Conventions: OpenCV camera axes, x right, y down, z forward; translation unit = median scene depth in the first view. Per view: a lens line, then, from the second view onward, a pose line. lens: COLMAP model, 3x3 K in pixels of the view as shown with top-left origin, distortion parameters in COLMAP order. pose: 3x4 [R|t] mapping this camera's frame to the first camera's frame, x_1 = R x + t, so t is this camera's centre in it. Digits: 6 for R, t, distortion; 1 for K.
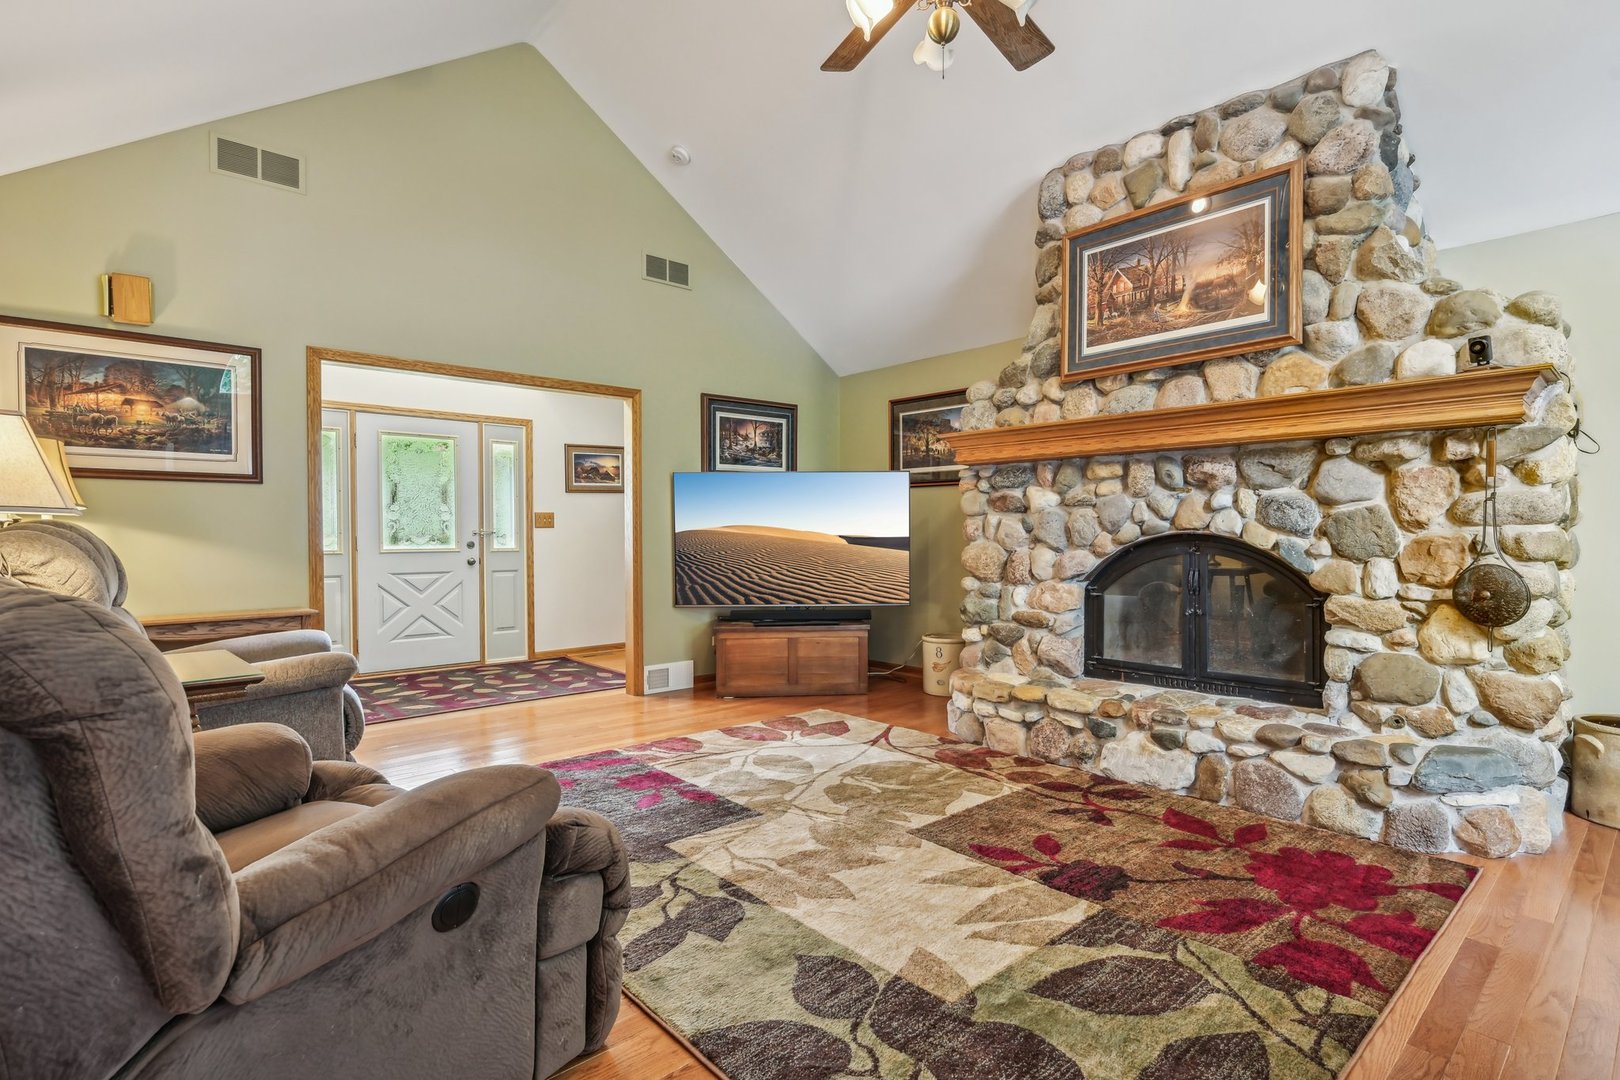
lens RADIAL K [[792.2, 0, 816.4], [0, 792.2, 540.6], [0, 0, 1]] dist [-0.000570, -0.000999]
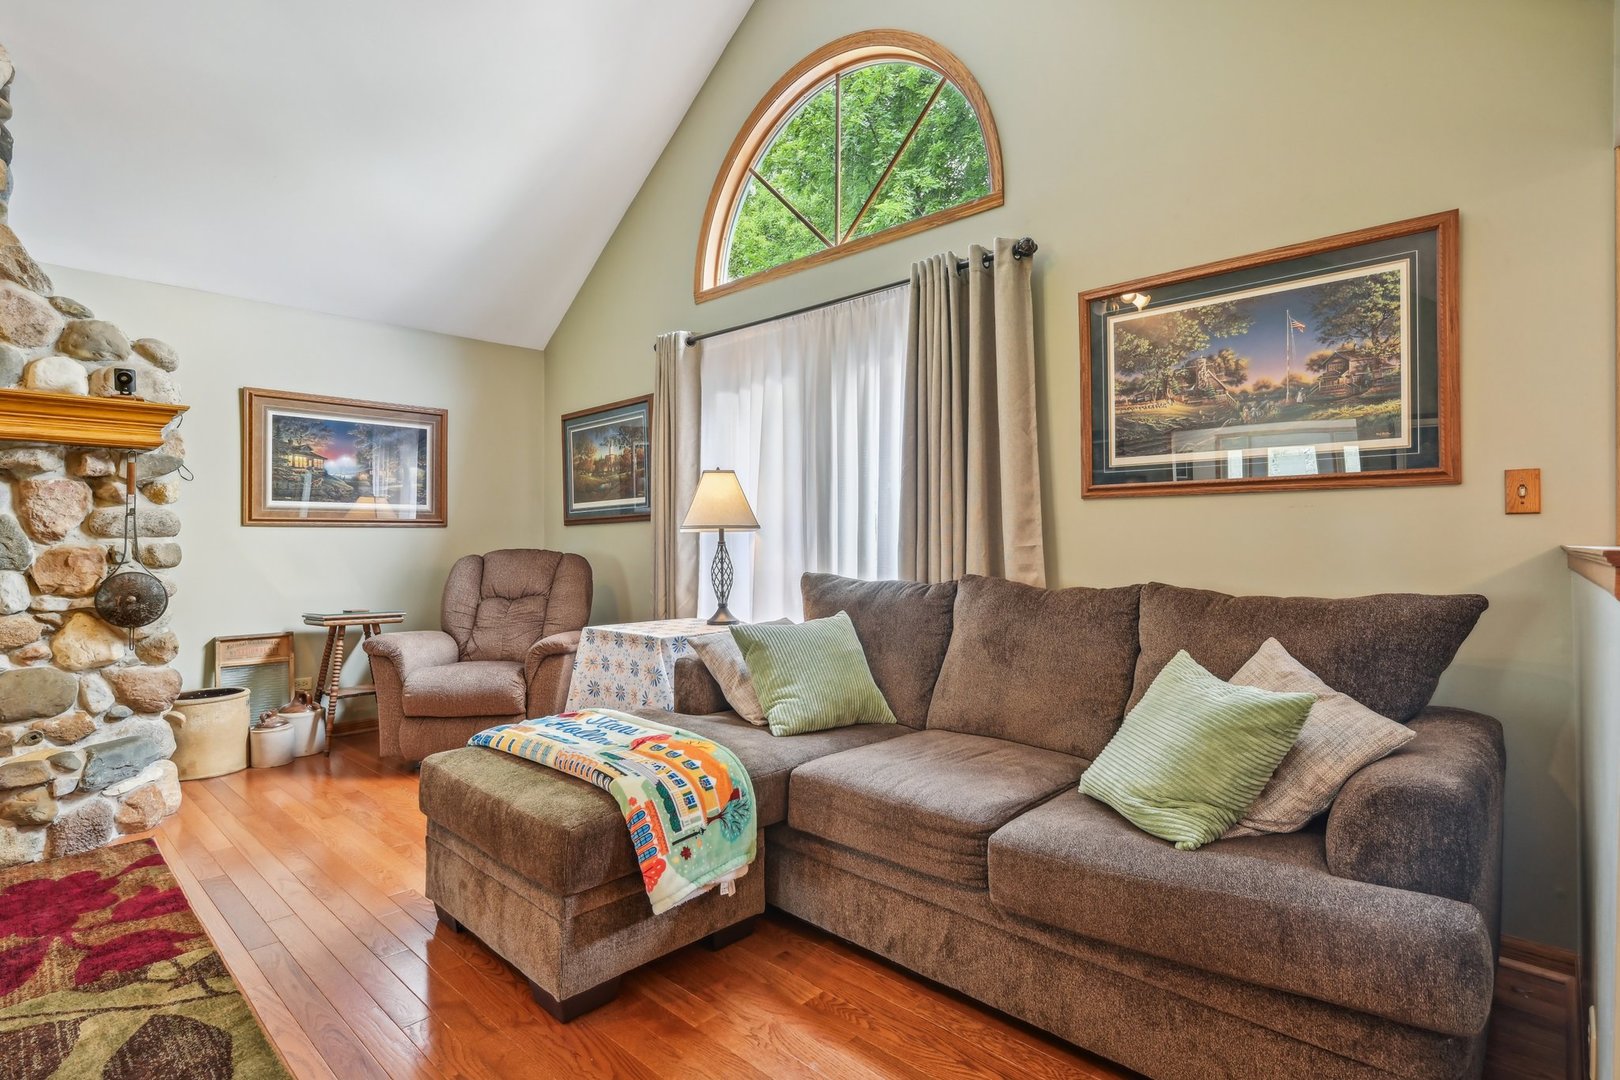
lens RADIAL K [[792.2, 0, 821.7], [0, 792.2, 539.7], [0, 0, 1]] dist [-0.000570, -0.000999]
pose [[-0.092847, 0.006152, 0.995661, -0.341525], [0.015382, 0.999870, -0.004744, 0.004010], [-0.995562, 0.014875, -0.092930, 0.120606]]
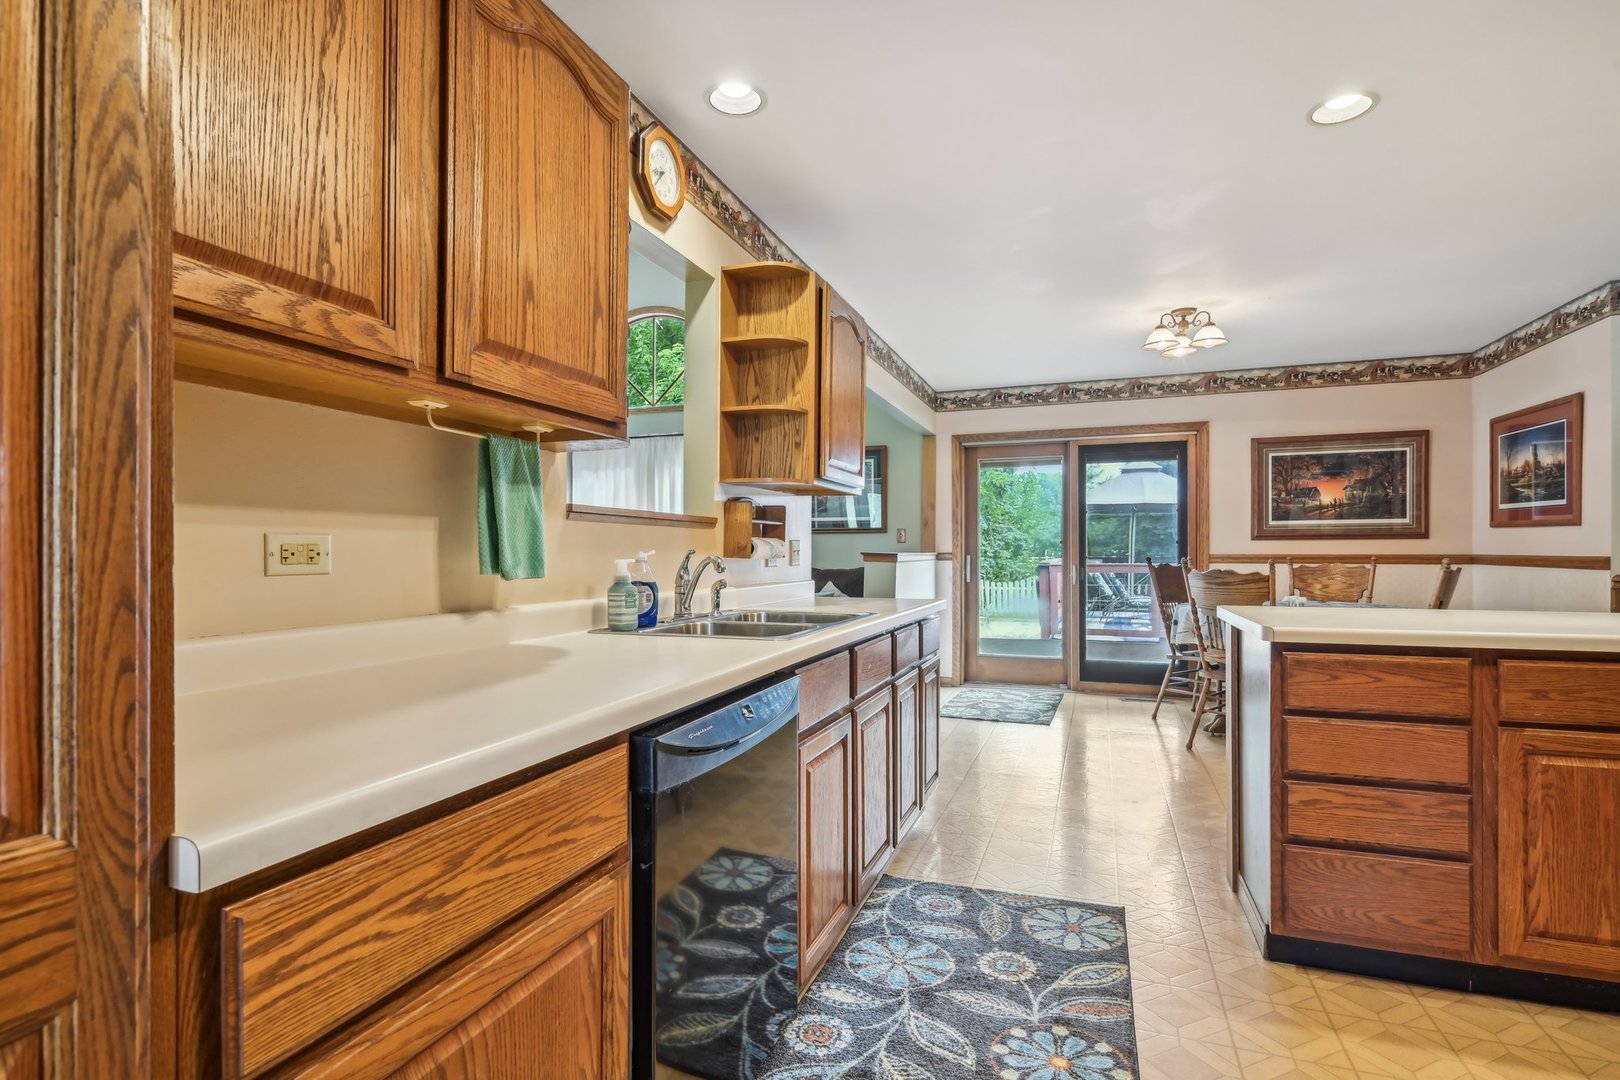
lens RADIAL K [[768.9, 0, 802.3], [0, 768.9, 548.6], [0, 0, 1]] dist [0.002189, -0.001247]
pose [[-0.464507, 0.003539, 0.885563, -1.528211], [0.014138, 0.999894, 0.003420, -0.005497], [-0.885457, 0.014109, -0.464508, 0.716379]]
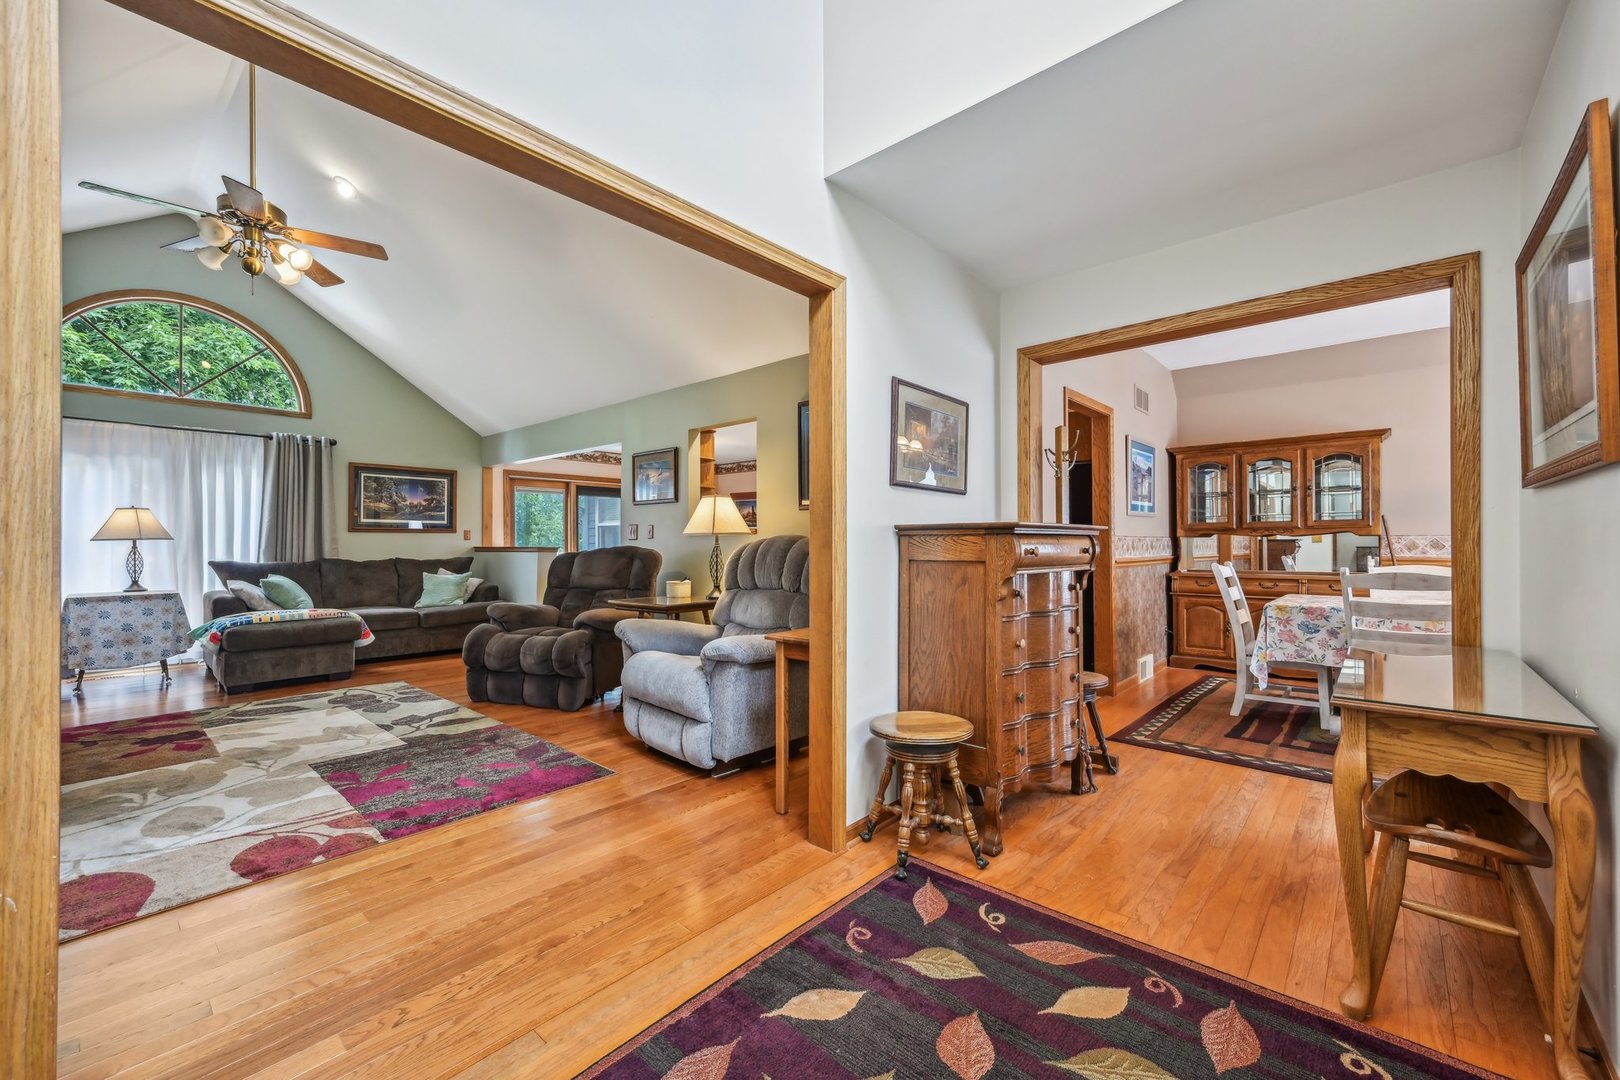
lens RADIAL K [[653.3, 0, 824.8], [0, 653.3, 539.7], [0, 0, 1]] dist [-0.003365, 0.000870]
pose [[-0.991559, 0.006393, -0.129500, -0.802584], [0.005580, 0.999962, 0.006643, -0.022824], [0.129538, 0.005864, -0.991557, 2.260009]]
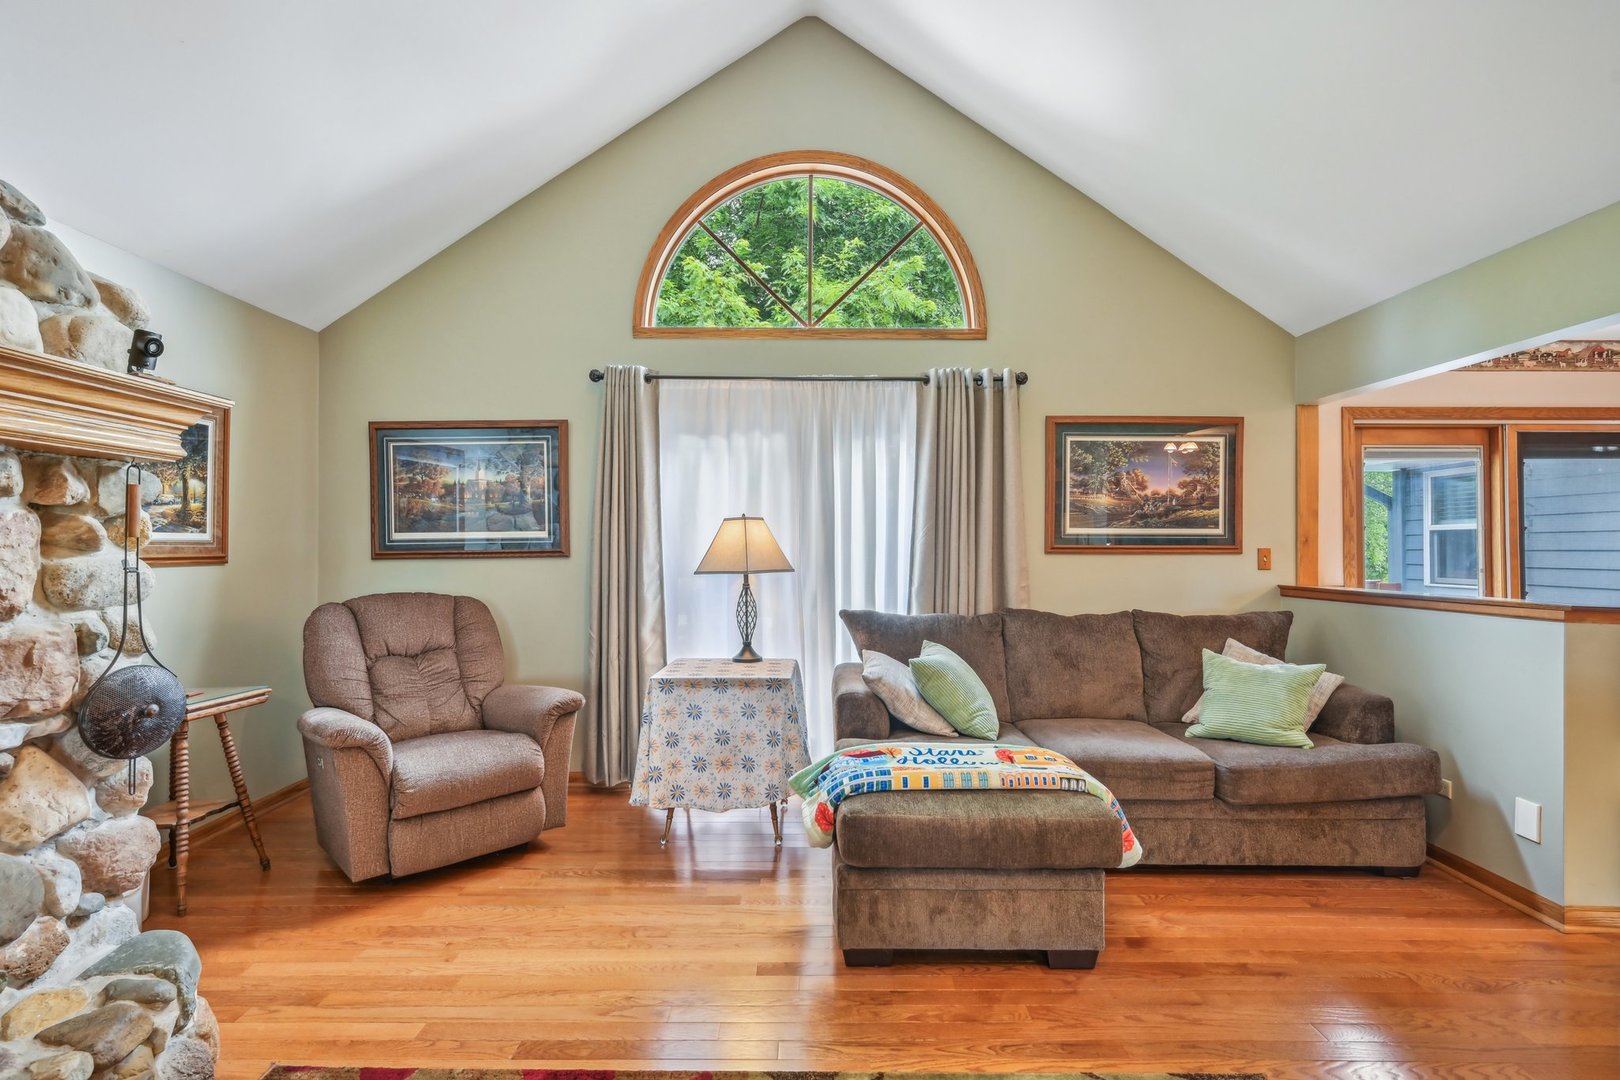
lens RADIAL K [[768.9, 0, 806.8], [0, 768.9, 547.8], [0, 0, 1]] dist [0.002189, -0.001247]
pose [[-0.745161, 0.004434, 0.666870, -0.020085], [0.008846, 0.999956, 0.003236, -0.064722], [-0.666826, 0.008311, -0.745167, 1.049156]]
